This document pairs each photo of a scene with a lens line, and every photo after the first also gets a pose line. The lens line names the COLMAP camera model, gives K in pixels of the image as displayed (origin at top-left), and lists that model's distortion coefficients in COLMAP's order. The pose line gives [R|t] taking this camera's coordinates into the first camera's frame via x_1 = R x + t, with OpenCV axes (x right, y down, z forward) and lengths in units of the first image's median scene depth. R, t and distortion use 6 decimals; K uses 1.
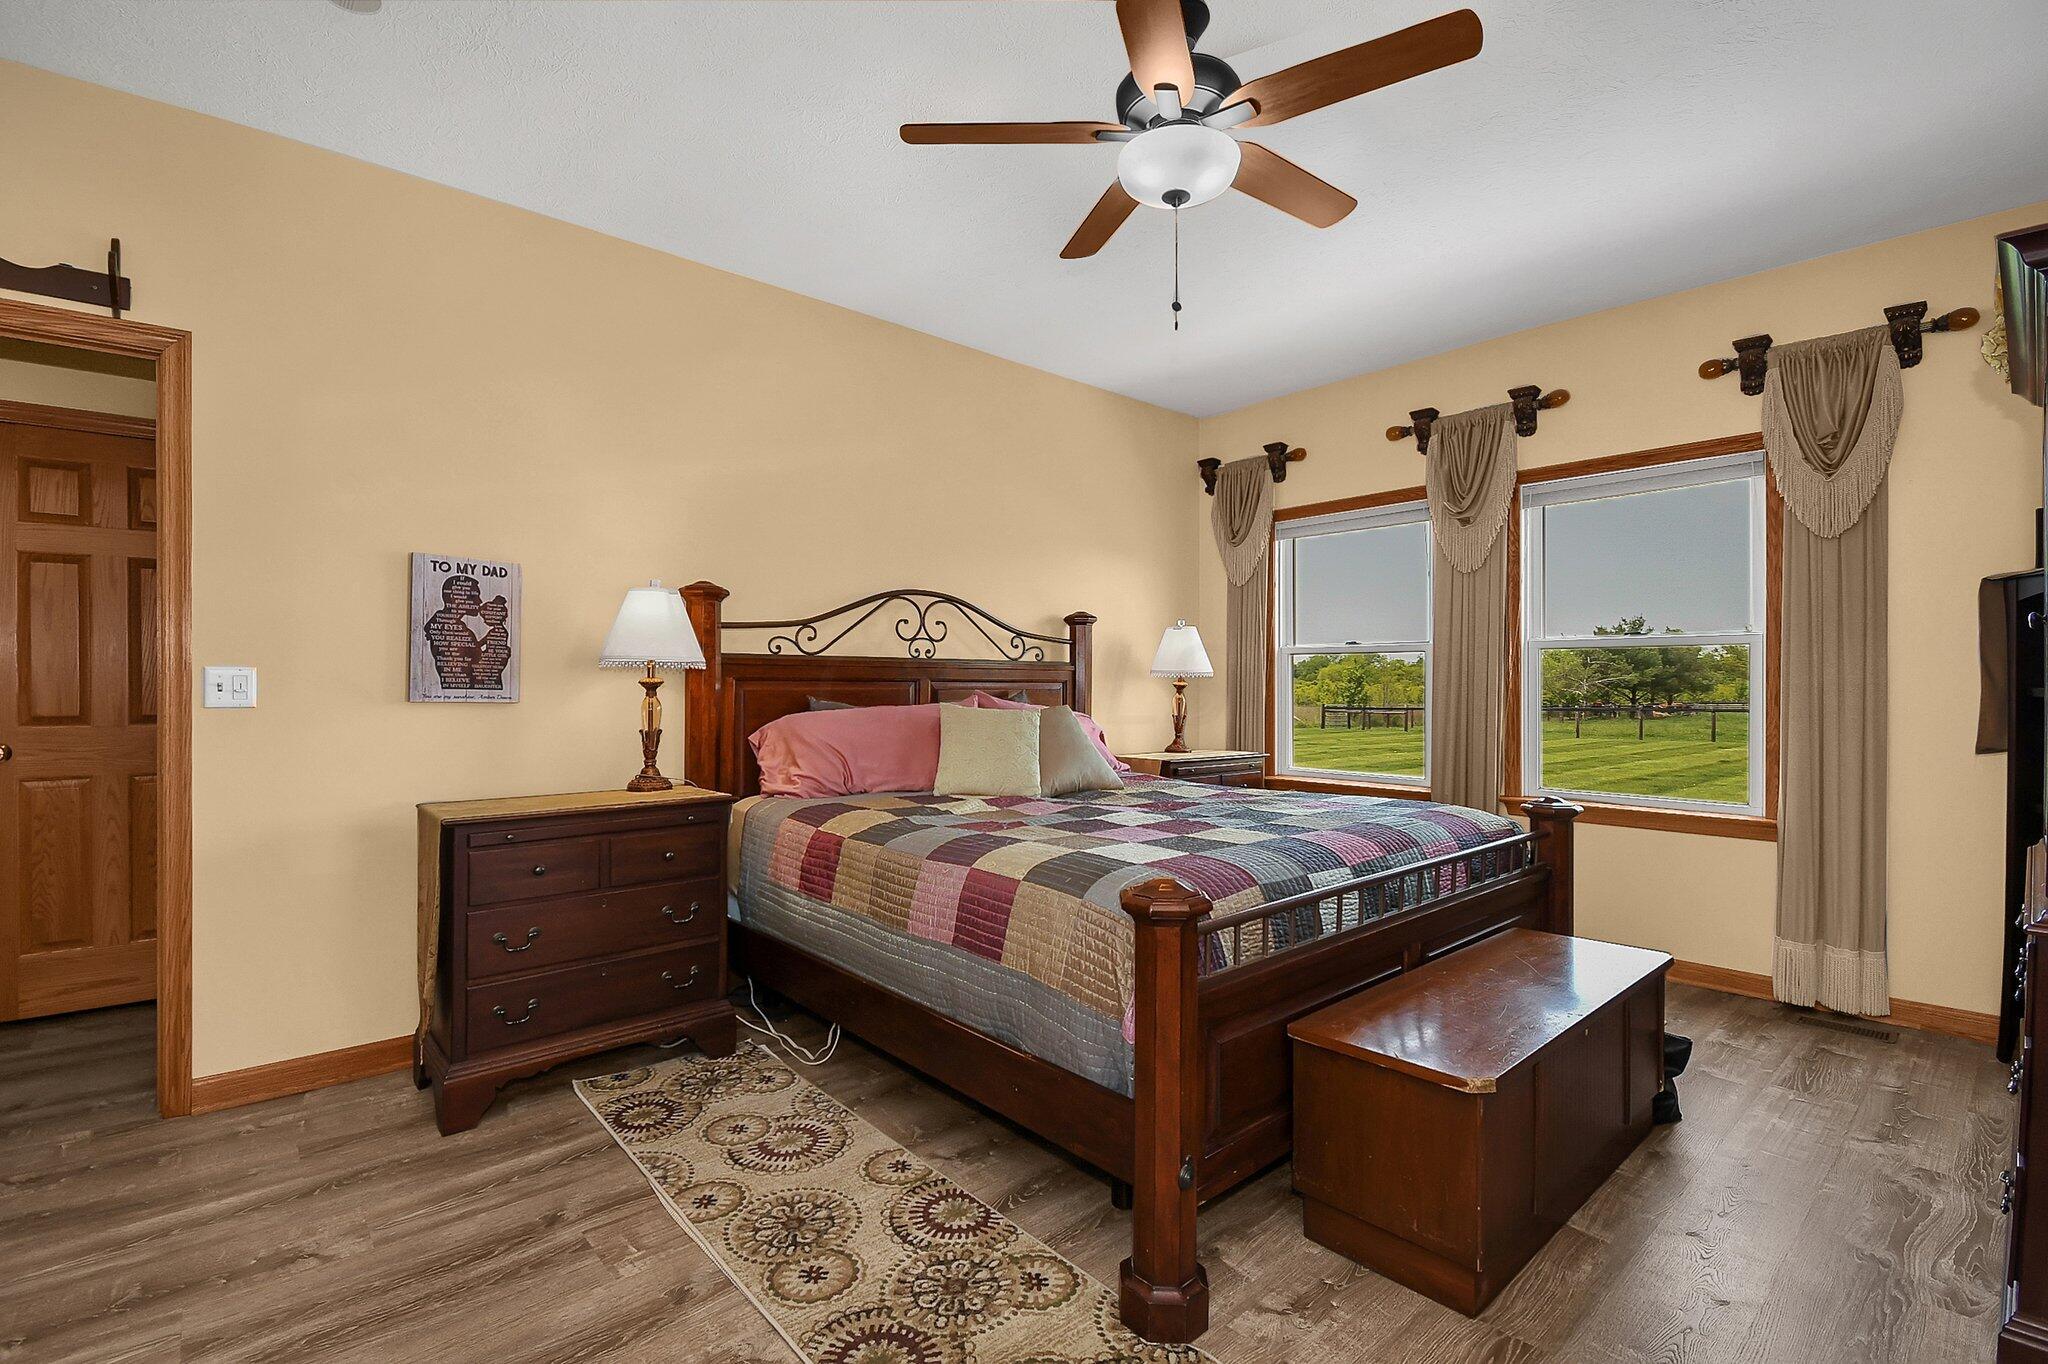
lens RADIAL K [[939.6, 0, 1015.6], [0, 939.6, 684.2], [0, 0, 1]] dist [0.000353, -0.000394]
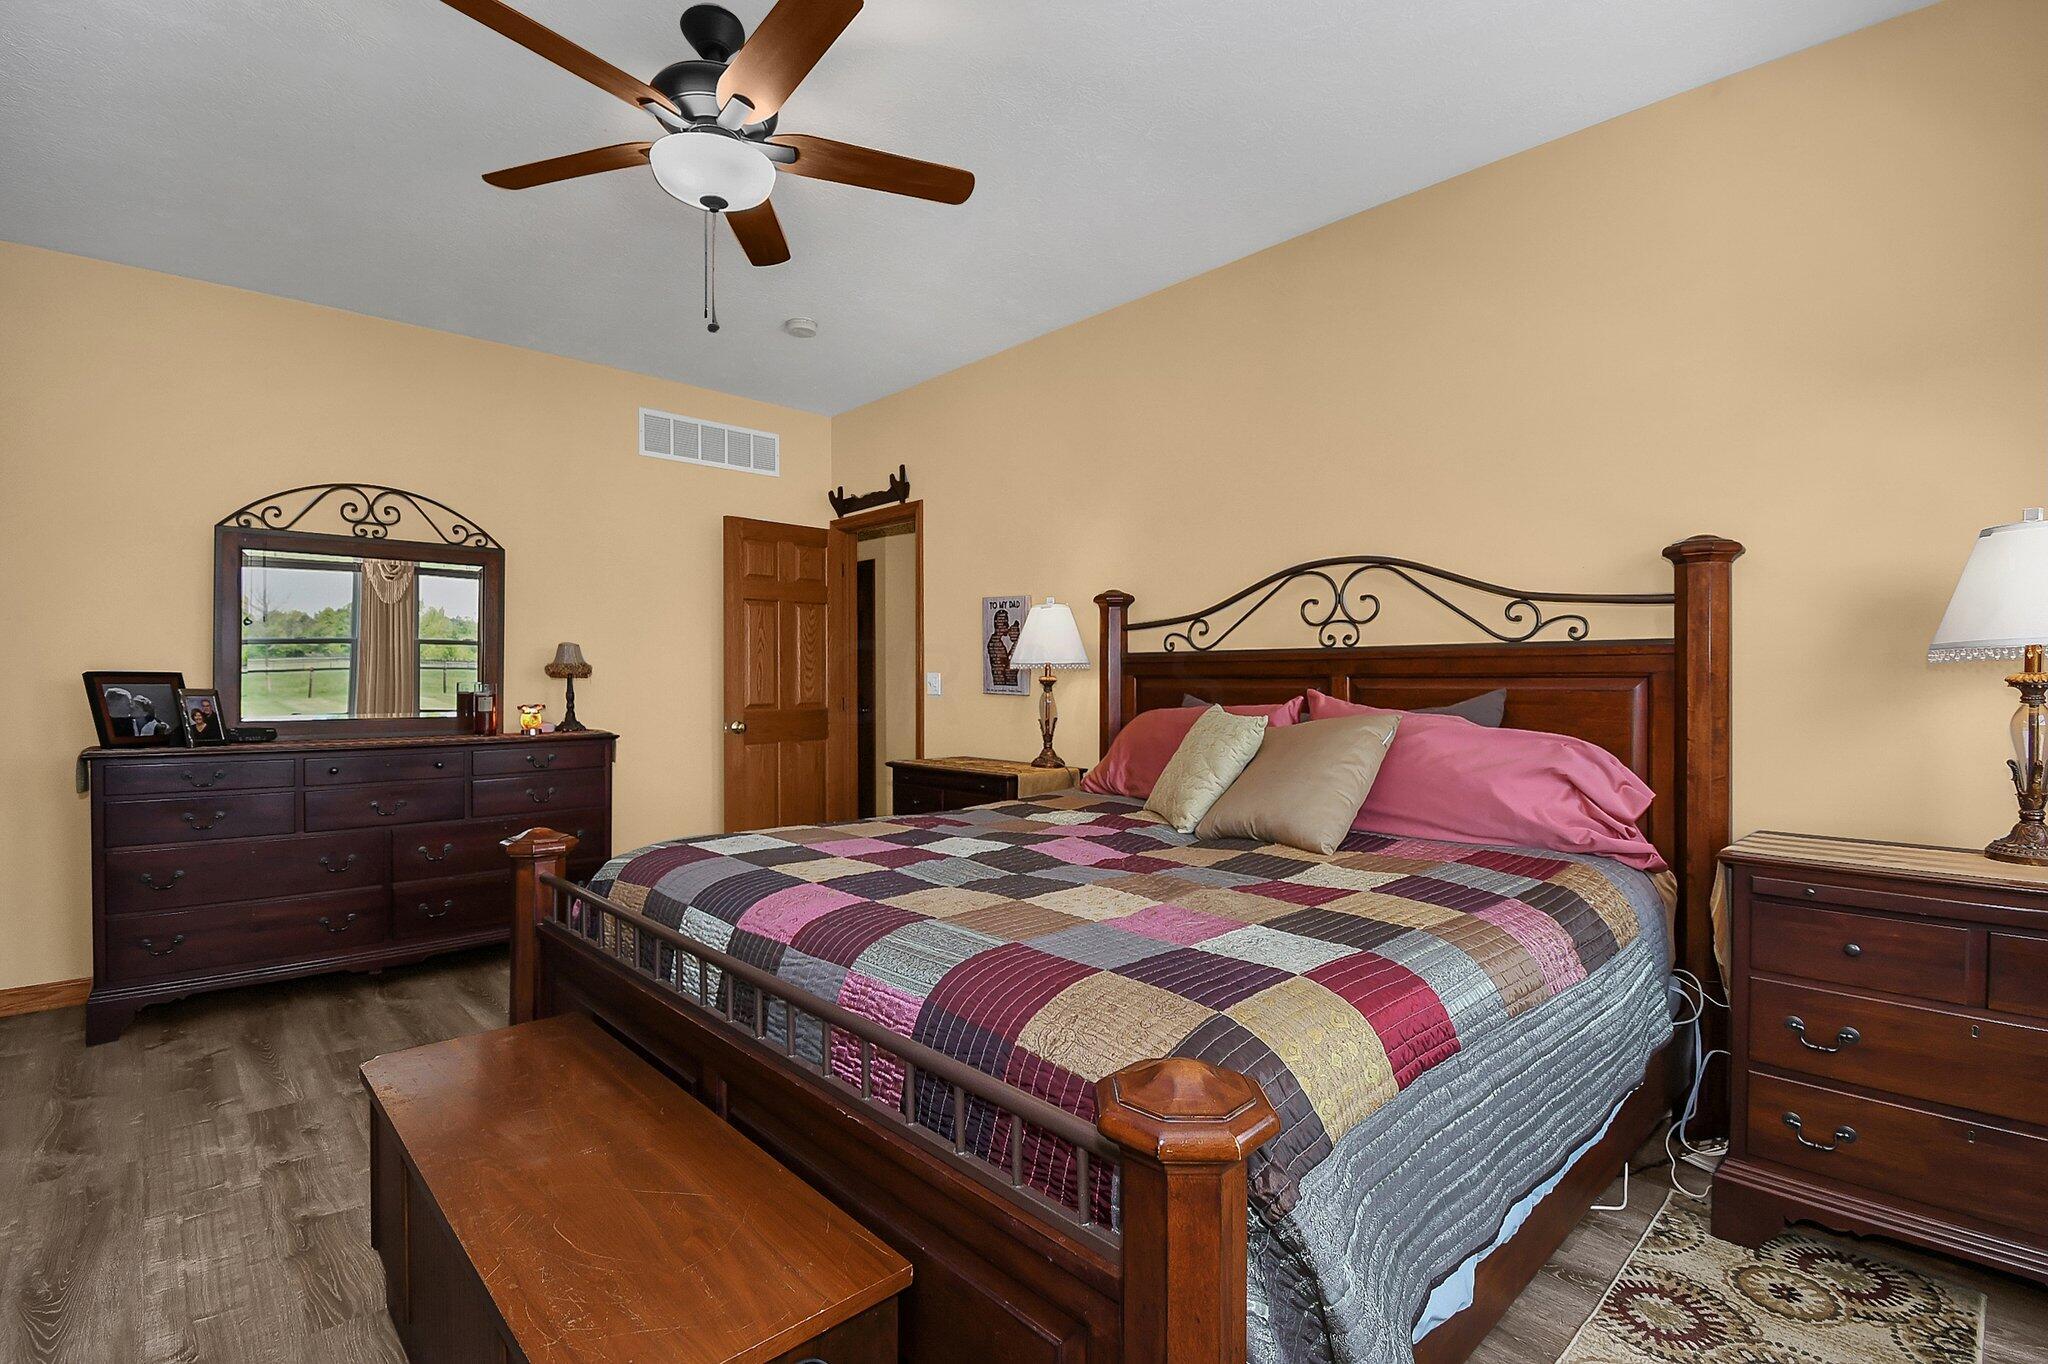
lens RADIAL K [[939.6, 0, 1014.1], [0, 939.6, 684.8], [0, 0, 1]] dist [0.000353, -0.000394]
pose [[0.010638, -0.000707, -0.999943, 0.709778], [-0.000593, 1.000000, -0.000714, 0.003991], [0.999943, 0.000601, 0.010638, 0.782874]]
